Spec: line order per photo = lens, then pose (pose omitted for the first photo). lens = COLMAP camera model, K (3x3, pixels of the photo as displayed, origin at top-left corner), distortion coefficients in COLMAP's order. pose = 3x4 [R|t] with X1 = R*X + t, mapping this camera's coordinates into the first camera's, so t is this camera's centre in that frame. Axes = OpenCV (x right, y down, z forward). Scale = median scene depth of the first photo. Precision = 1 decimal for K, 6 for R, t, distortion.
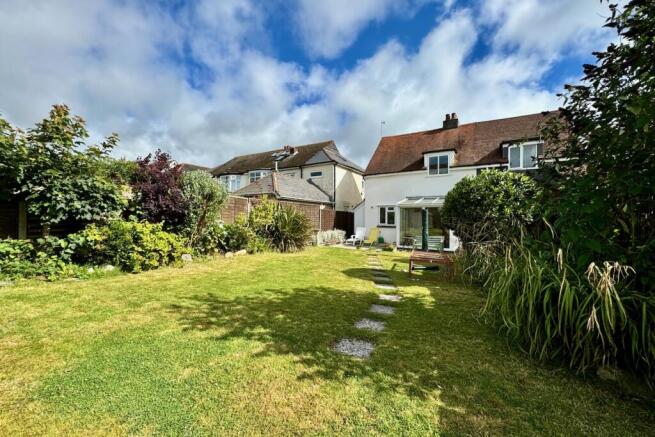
lens RADIAL K [[262.1, 0, 327.6], [0, 262.1, 215.6], [0, 0, 1]] dist [-0.001675, -0.000001]
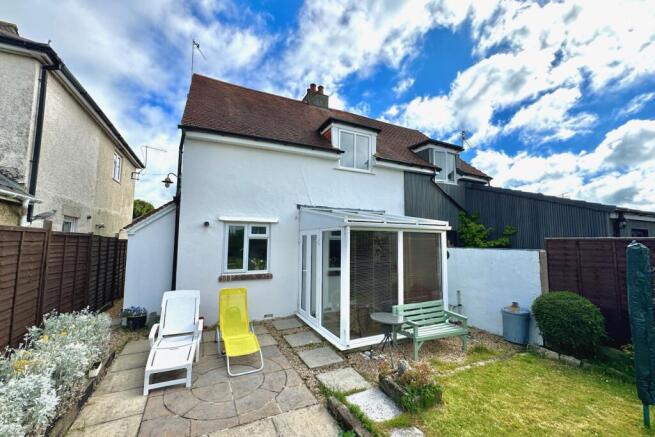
lens RADIAL K [[262.1, 0, 327.1], [0, 262.1, 217.2], [0, 0, 1]] dist [-0.001675, -0.000001]
pose [[0.556896, 0.068360, 0.827764, -0.029728], [-0.003657, 0.996799, -0.079860, -0.014593], [-0.830574, 0.041446, 0.555364, 0.688289]]
